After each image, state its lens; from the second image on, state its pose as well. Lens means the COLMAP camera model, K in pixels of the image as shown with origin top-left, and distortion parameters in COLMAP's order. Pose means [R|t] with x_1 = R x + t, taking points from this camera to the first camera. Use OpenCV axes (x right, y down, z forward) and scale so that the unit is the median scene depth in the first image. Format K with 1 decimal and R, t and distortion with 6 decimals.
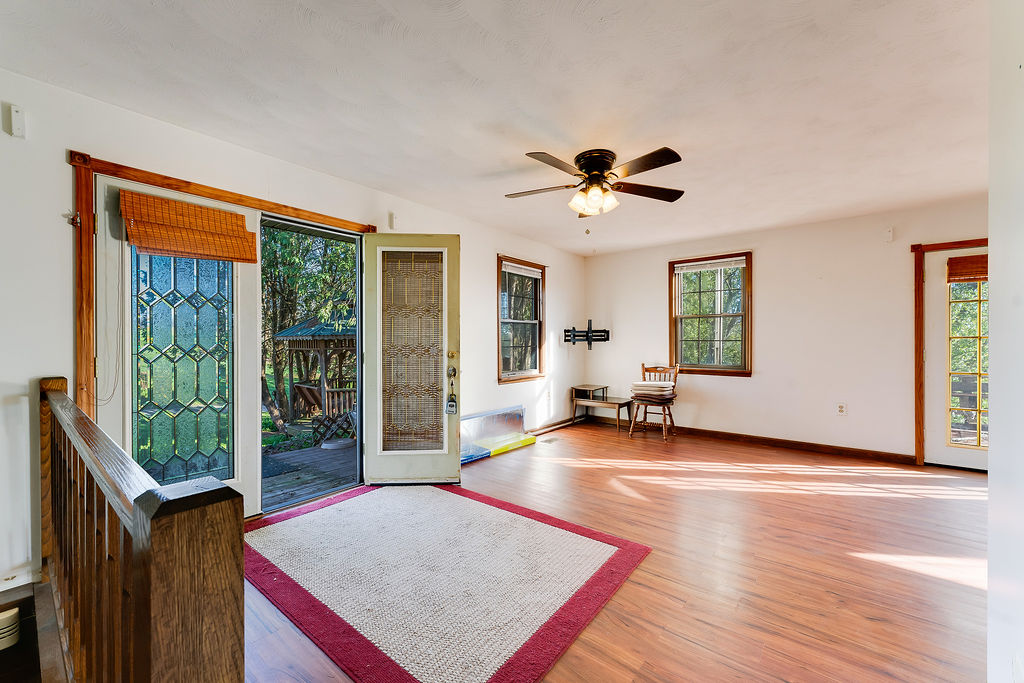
lens RADIAL K [[408.8, 0, 514.5], [0, 408.8, 344.6], [0, 0, 1]] dist [-0.004011, 0.000527]
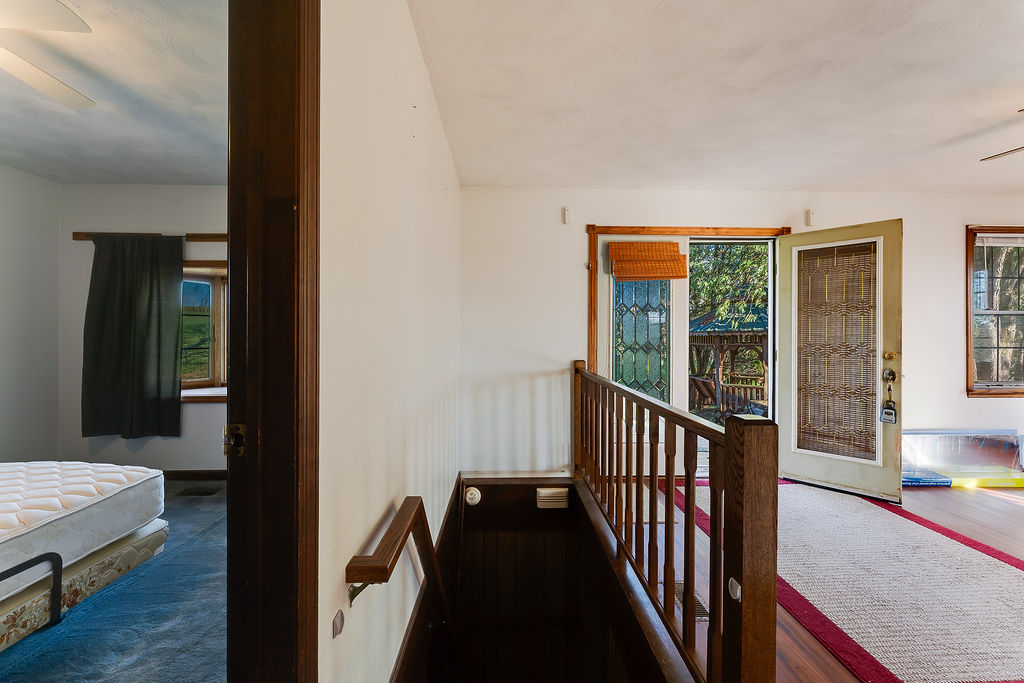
lens RADIAL K [[408.8, 0, 517.1], [0, 408.8, 337.1], [0, 0, 1]] dist [-0.004011, 0.000527]
pose [[0.640387, 0.004414, -0.768040, 0.007823], [-0.009323, 0.999954, -0.002026, -0.006751], [0.767996, 0.008458, 0.640399, -0.183744]]
